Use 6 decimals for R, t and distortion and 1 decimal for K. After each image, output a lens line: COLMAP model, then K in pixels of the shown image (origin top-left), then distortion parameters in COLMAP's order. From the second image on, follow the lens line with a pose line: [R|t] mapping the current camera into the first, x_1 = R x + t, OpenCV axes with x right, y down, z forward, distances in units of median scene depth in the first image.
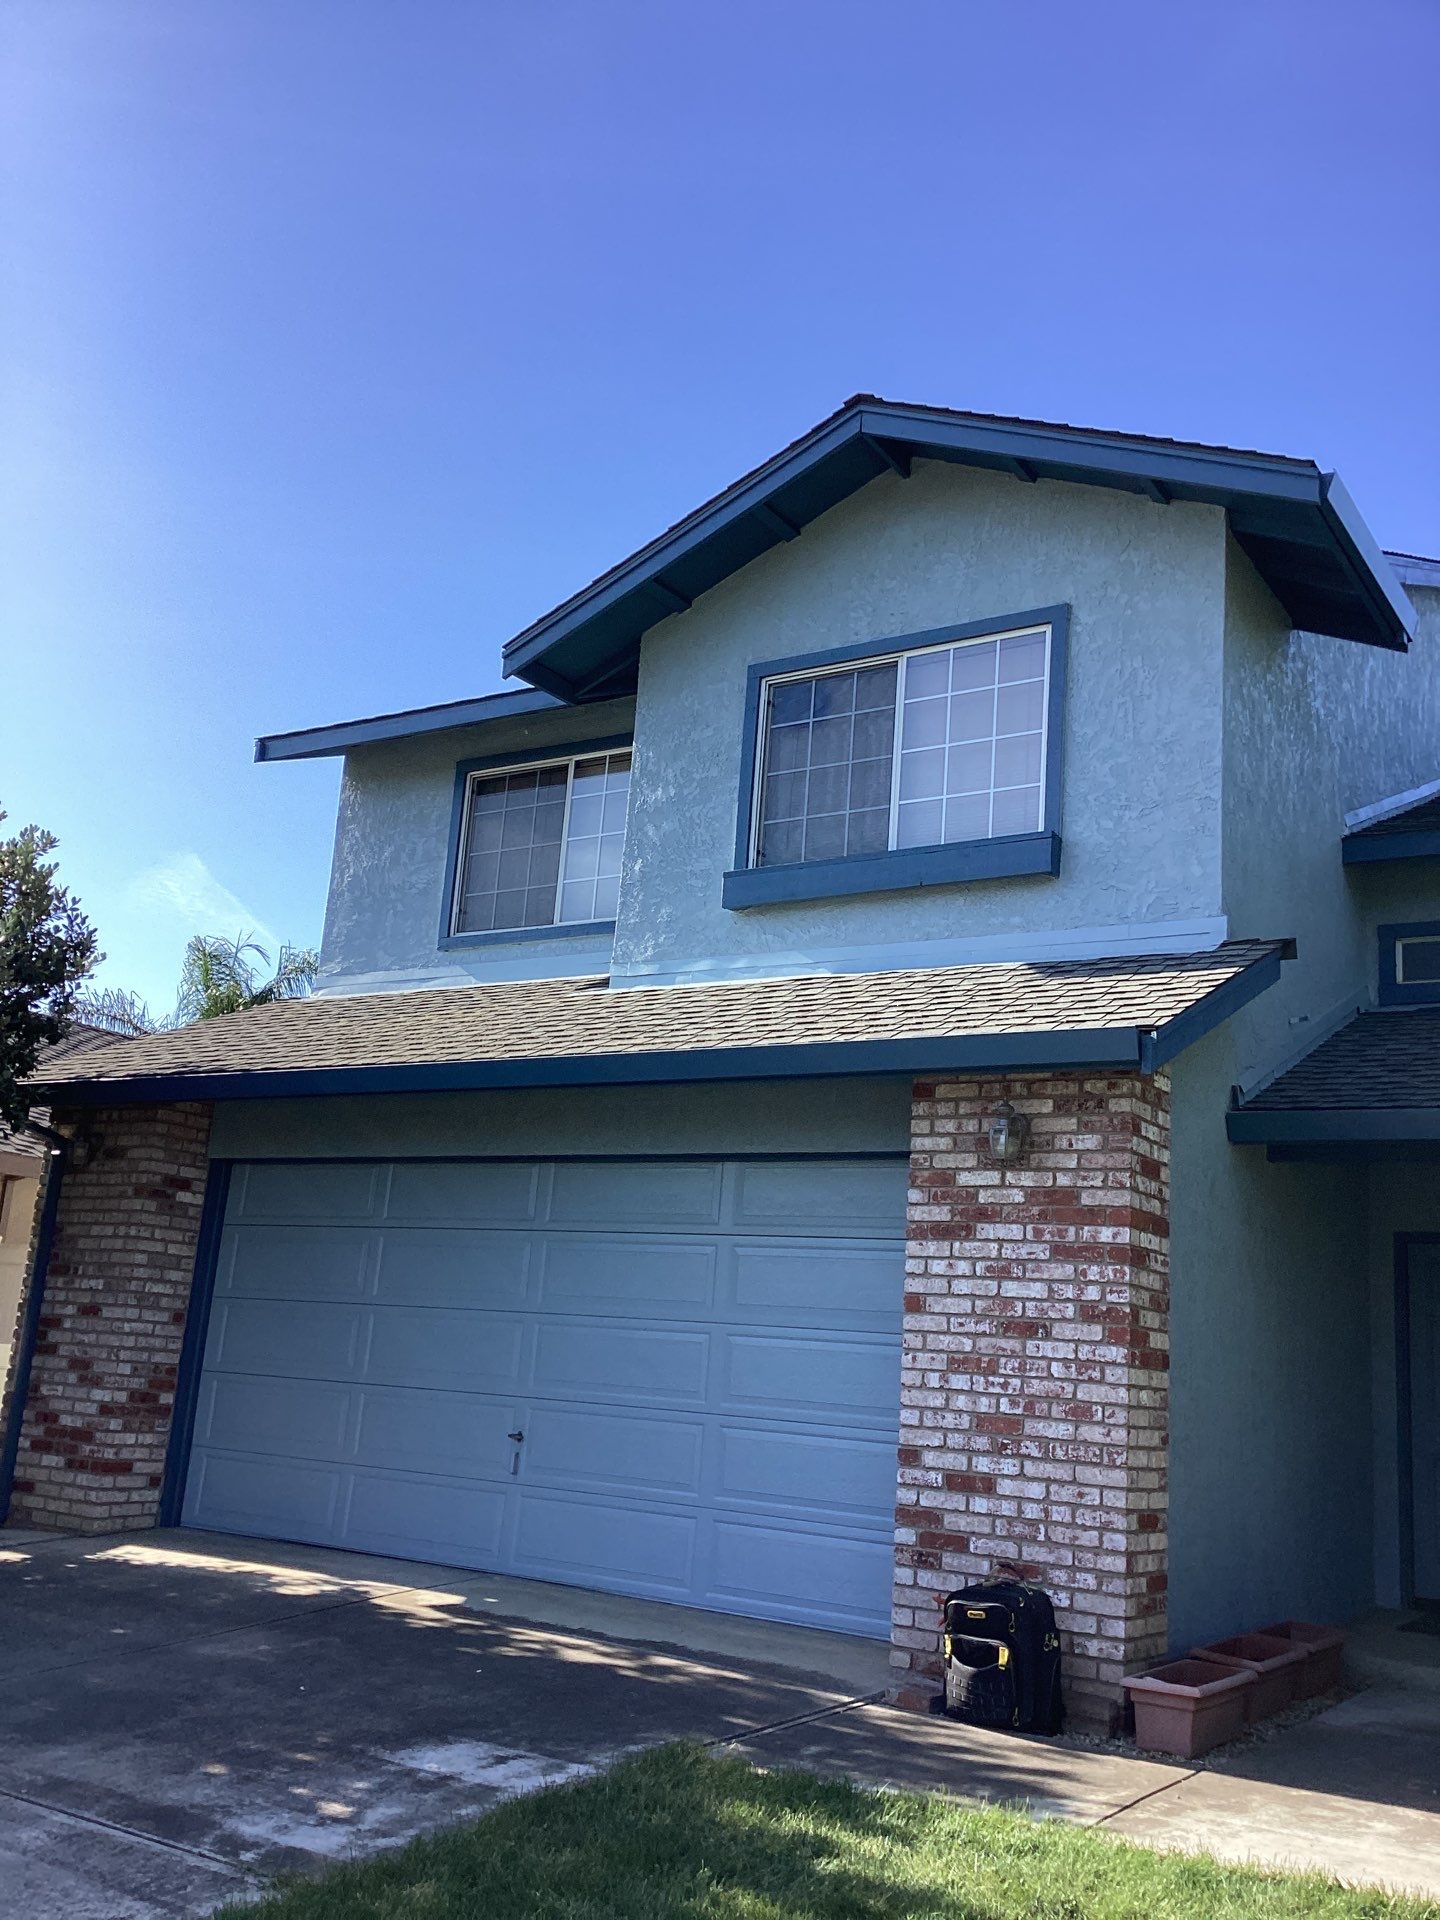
lens RADIAL K [[1735.0, 0, 720.0], [0, 1735.0, 960.0], [0, 0, 1]] dist [0.112220, -0.290059]
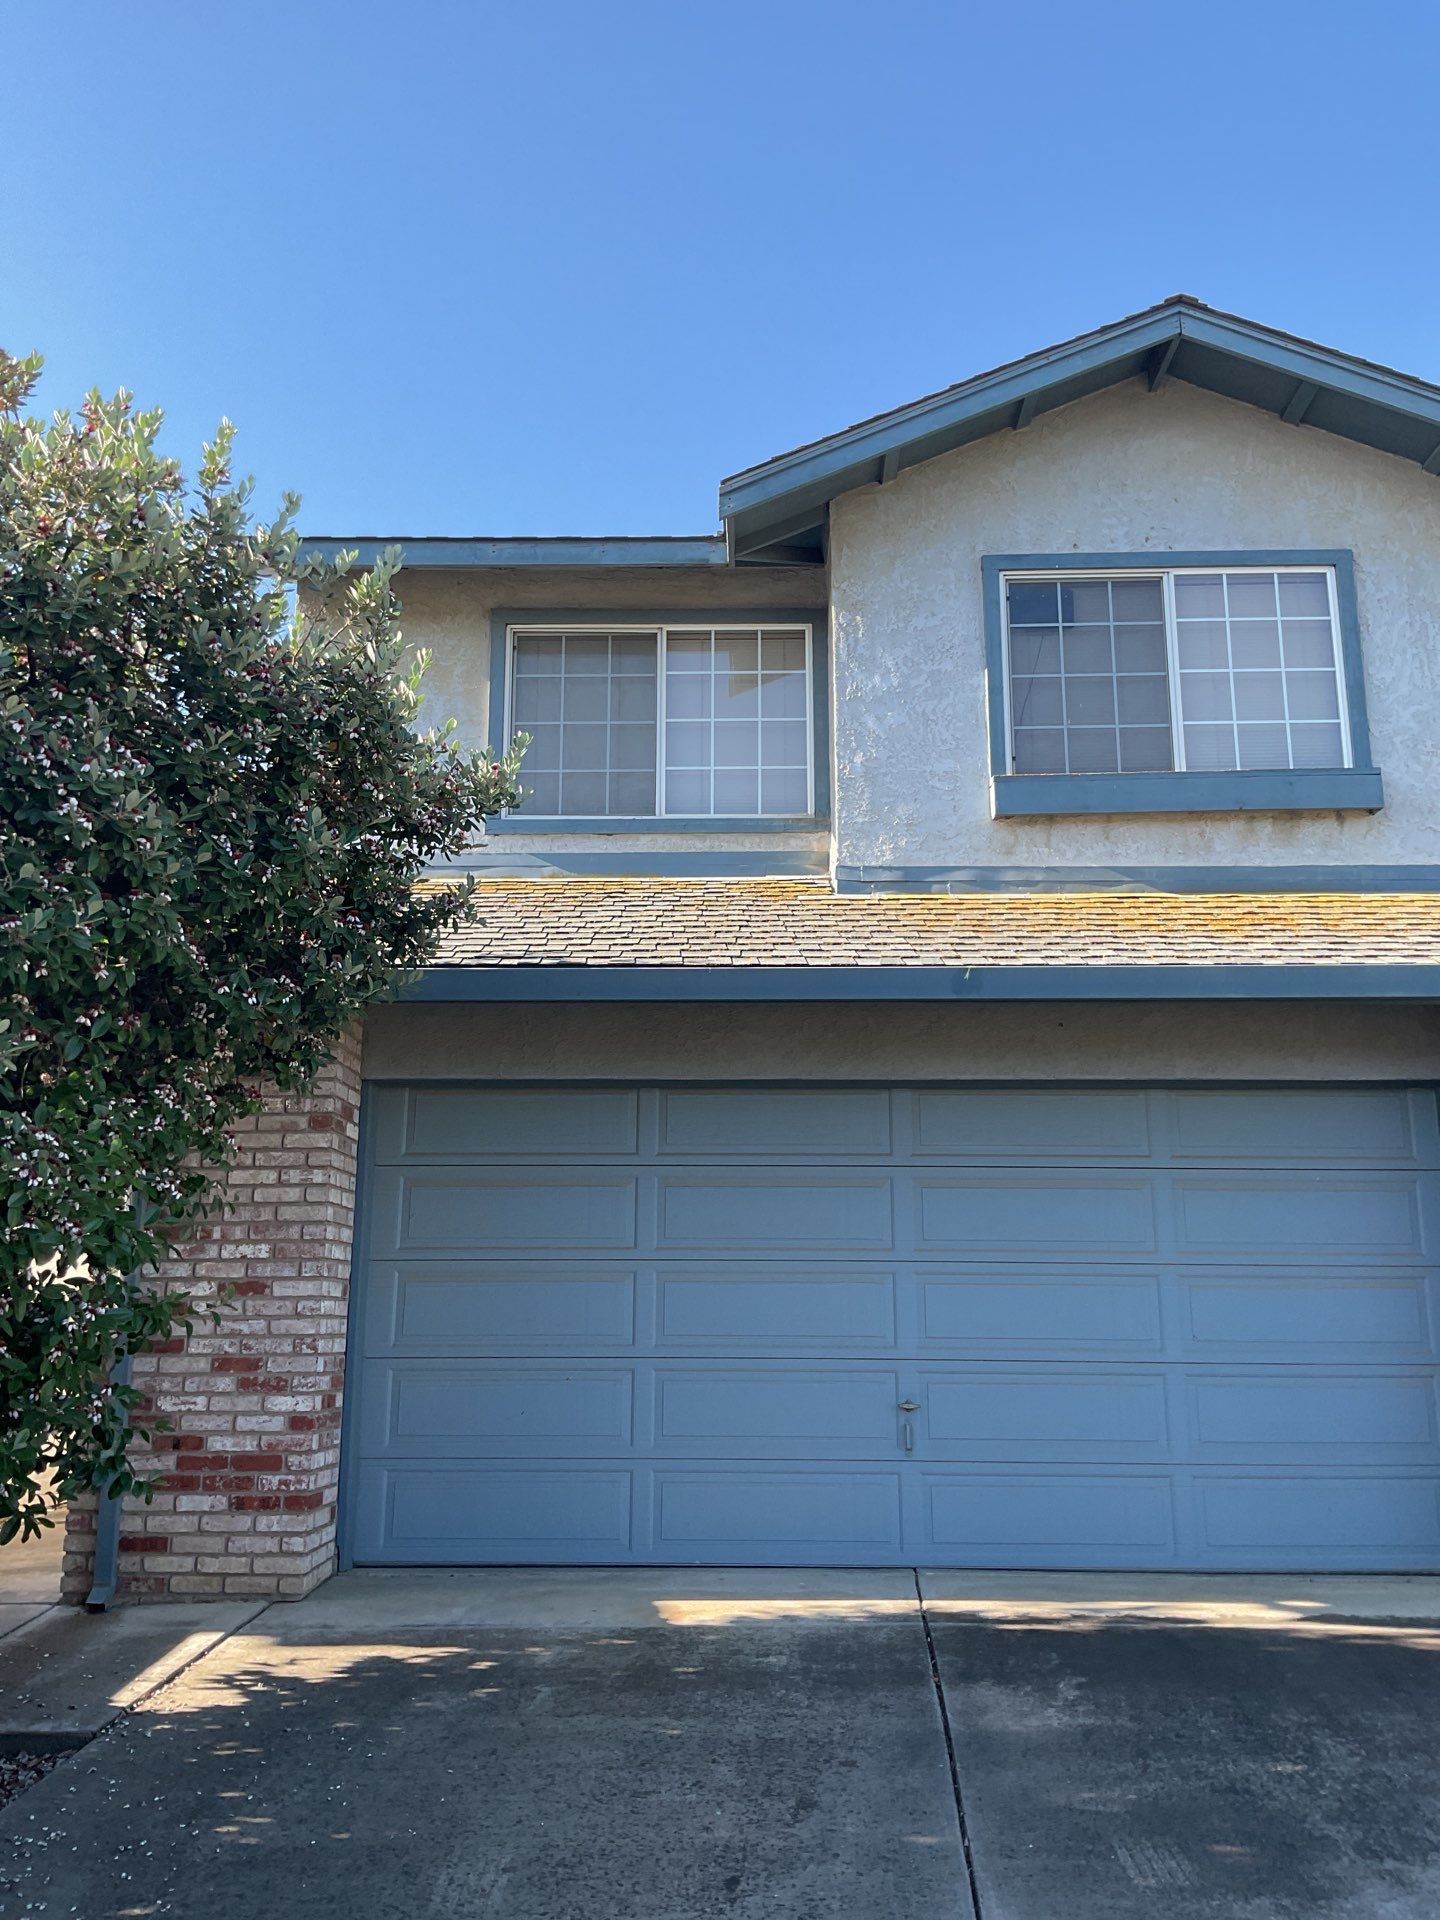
lens RADIAL K [[1616.8, 0, 727.2], [0, 1616.8, 942.3], [0, 0, 1]] dist [0.132936, -0.340295]
pose [[0.851600, 0.053663, 0.521437, -0.593878], [-0.064532, 0.997912, 0.002693, 0.046790], [-0.520204, -0.035943, 0.853285, 0.354343]]
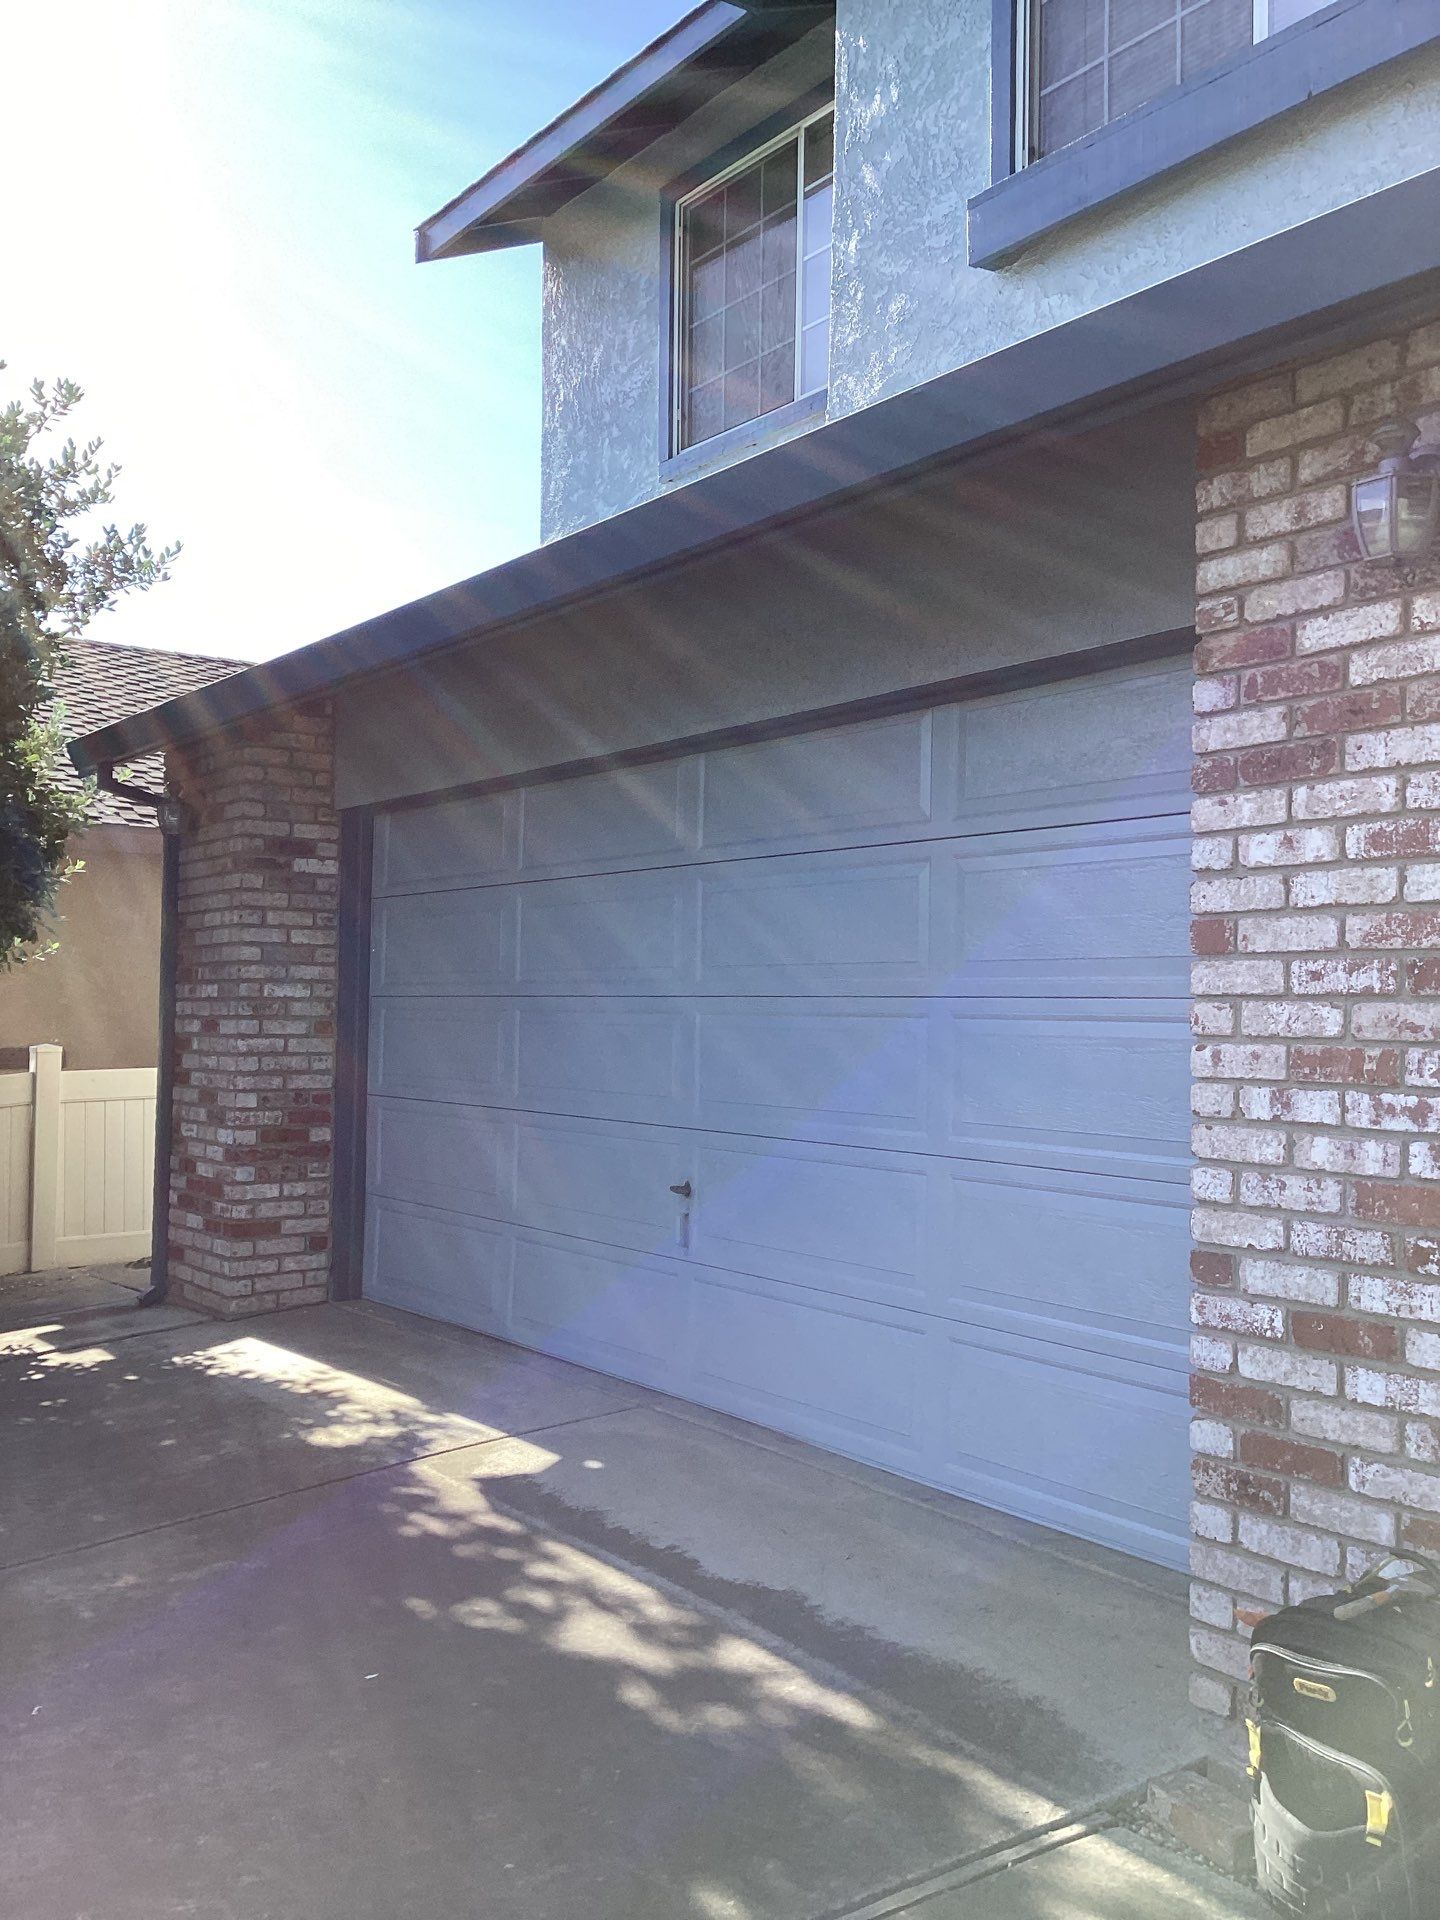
lens RADIAL K [[1728.8, 0, 725.6], [0, 1728.8, 990.3], [0, 0, 1]] dist [0.118804, -0.250515]
pose [[0.932199, -0.065928, -0.355891, 0.118814], [0.137530, 0.974042, 0.179798, 0.088723], [0.334800, -0.216553, 0.917068, 0.428906]]
